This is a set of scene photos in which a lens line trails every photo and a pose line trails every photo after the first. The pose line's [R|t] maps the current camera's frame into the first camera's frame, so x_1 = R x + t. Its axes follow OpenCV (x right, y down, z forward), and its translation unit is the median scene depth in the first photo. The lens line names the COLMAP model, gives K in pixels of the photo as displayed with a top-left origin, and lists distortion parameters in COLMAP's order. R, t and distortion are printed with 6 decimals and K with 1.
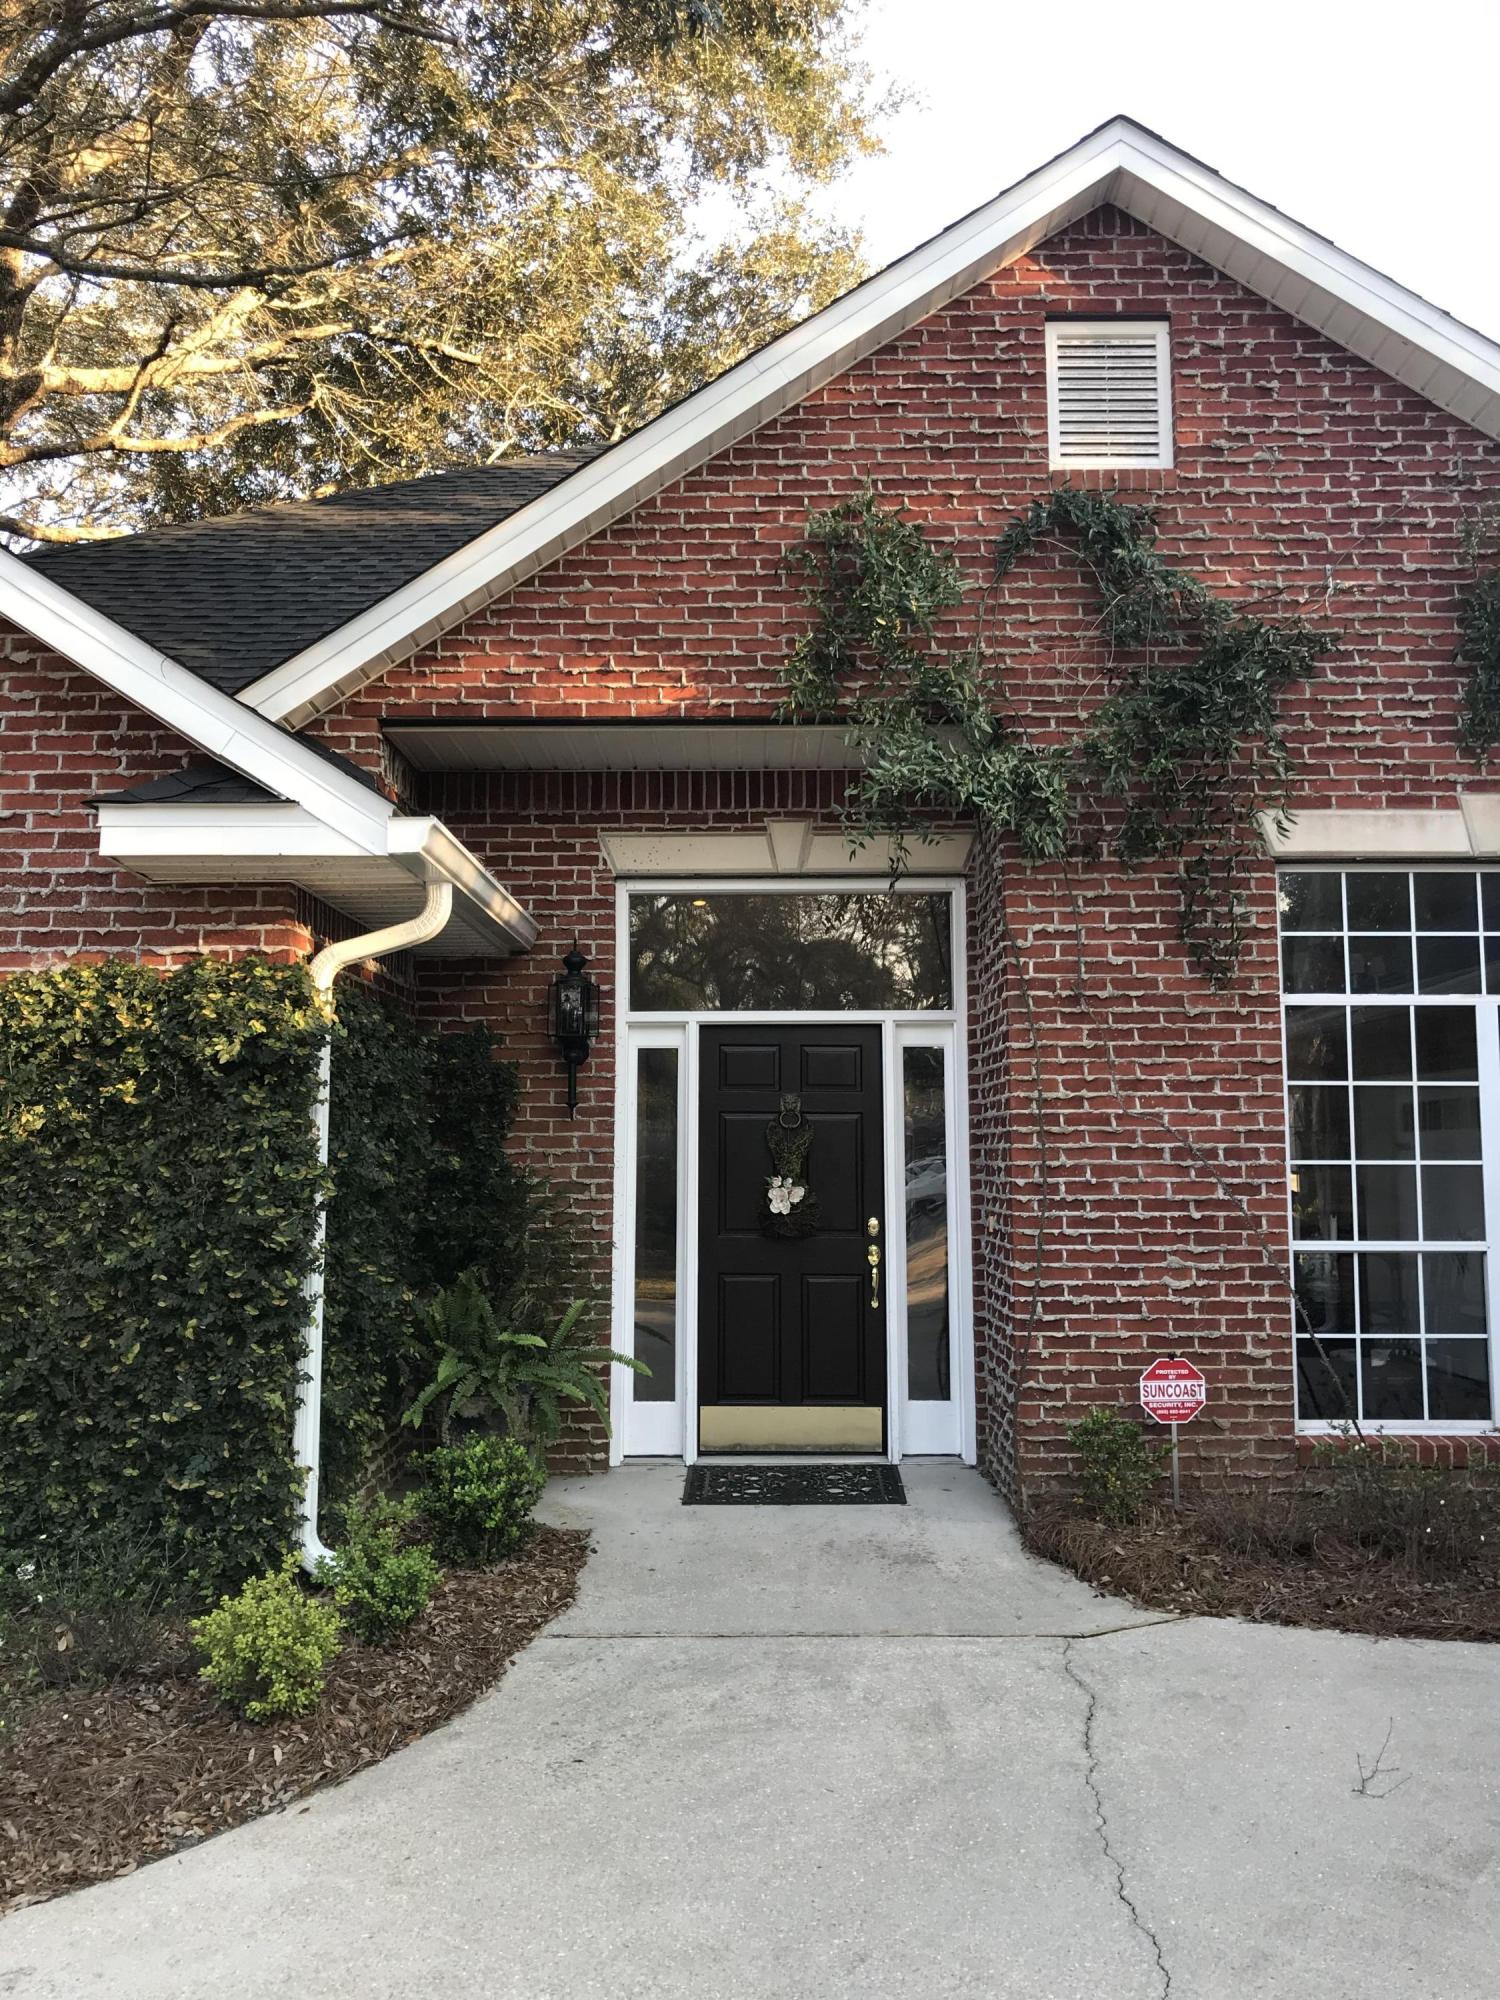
lens RADIAL K [[1679.2, 0, 735.7], [0, 1679.2, 977.5], [0, 0, 1]] dist [0.048762, -0.087908]
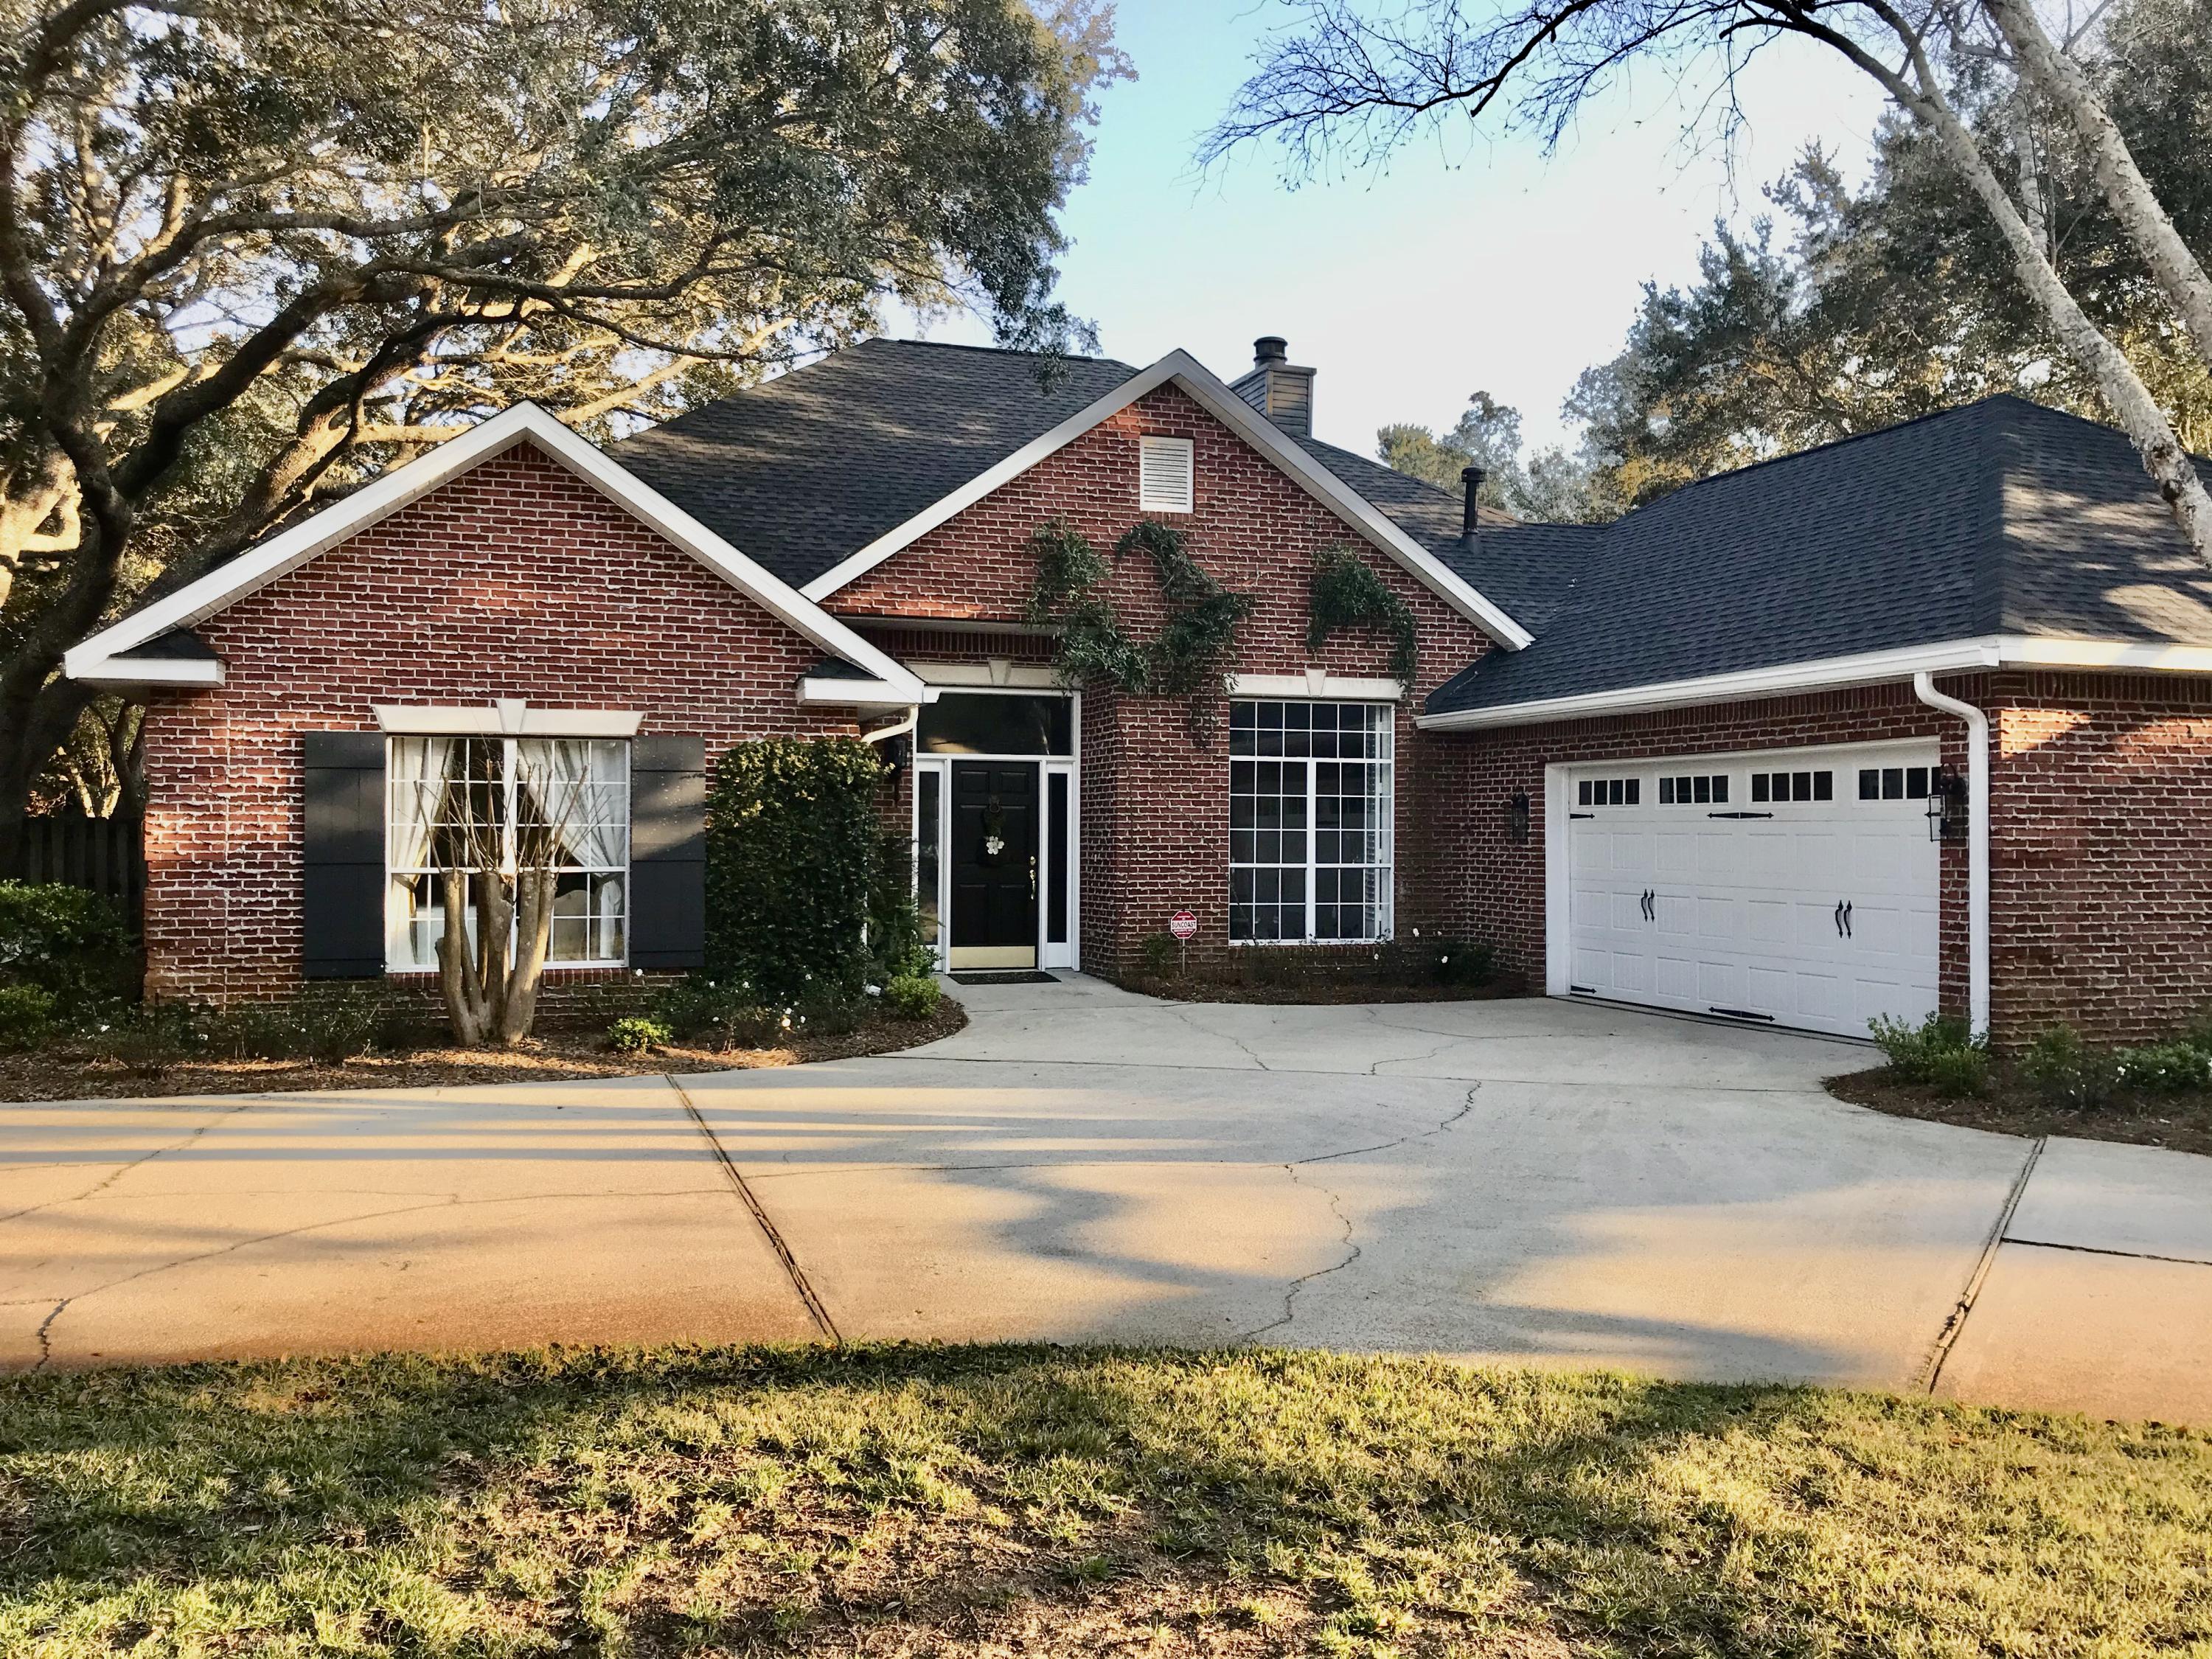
lens RADIAL K [[1857.2, 0, 1098.4], [0, 1857.2, 851.3], [0, 0, 1]] dist [0.048762, -0.087908]
pose [[0.945285, 0.003884, 0.326224, -0.659145], [-0.039930, 0.993789, 0.103871, -0.115167], [-0.323794, -0.111214, 0.939568, -1.306833]]
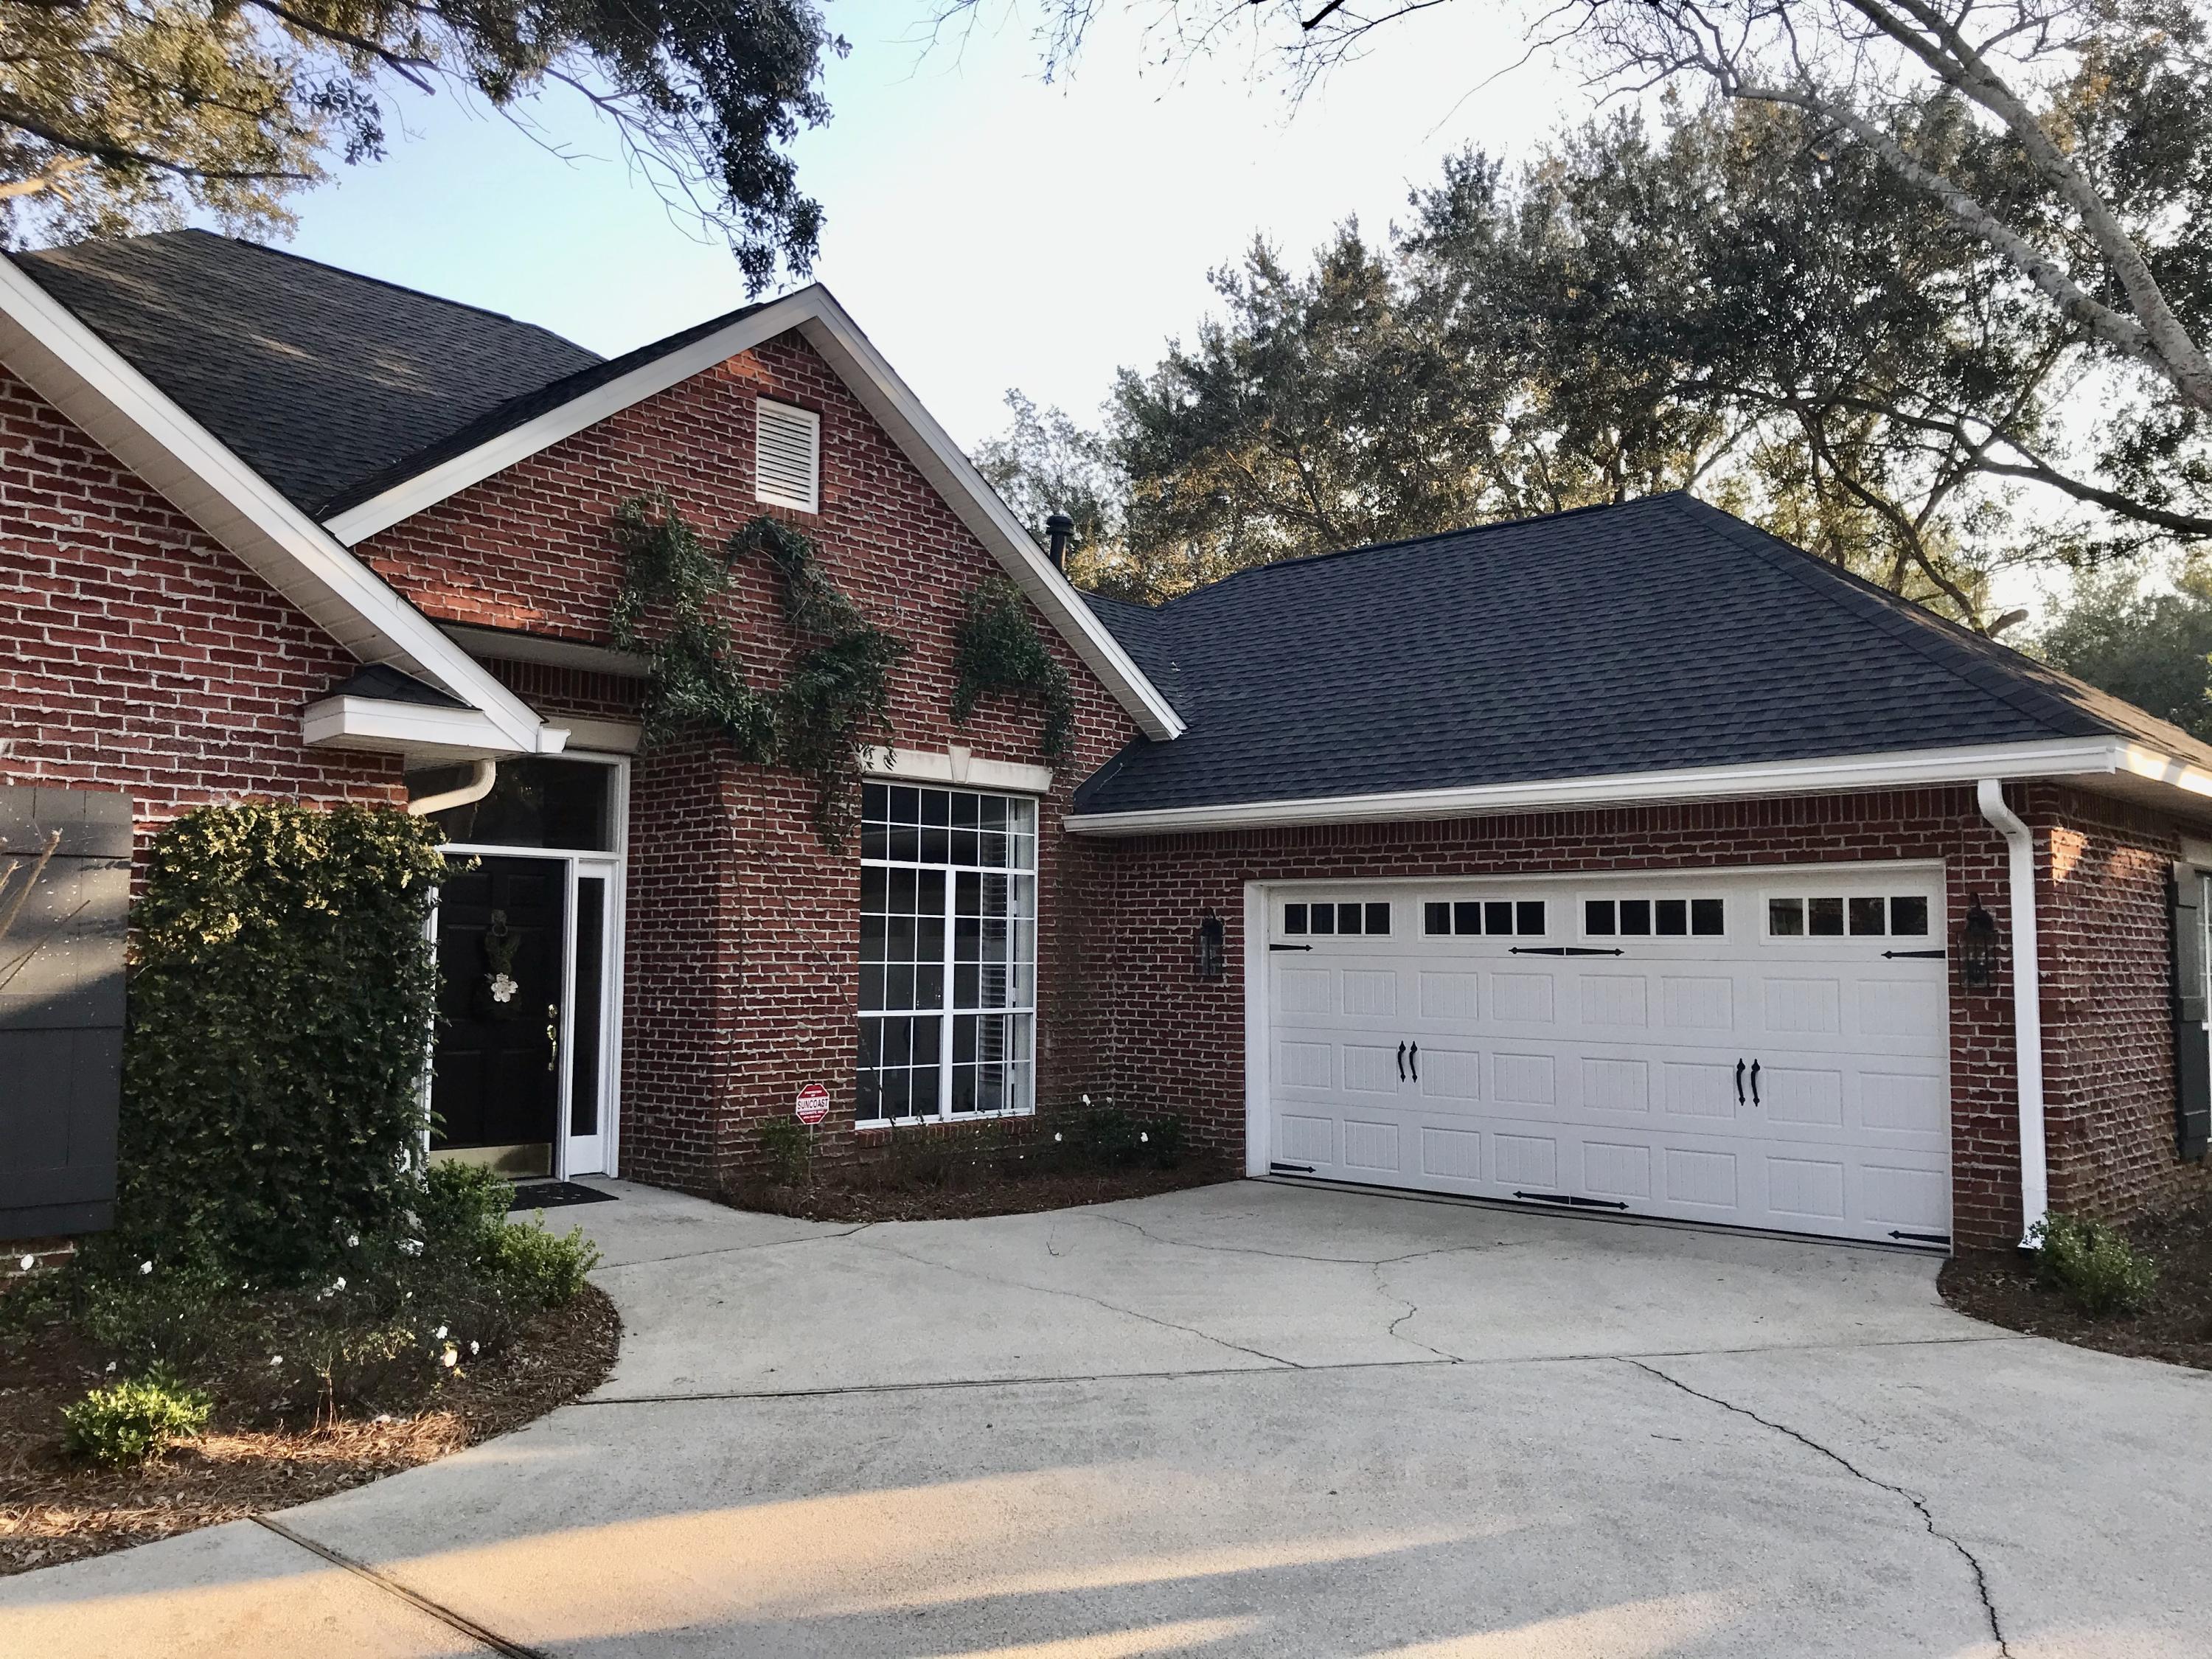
lens RADIAL K [[1857.2, 0, 1118.4], [0, 1857.2, 825.8], [0, 0, 1]] dist [0.048762, -0.087908]
pose [[0.664750, 0.061789, 0.744507, -0.835320], [-0.086336, 0.996250, -0.005596, -0.033272], [-0.742061, -0.060558, 0.667592, -0.366232]]
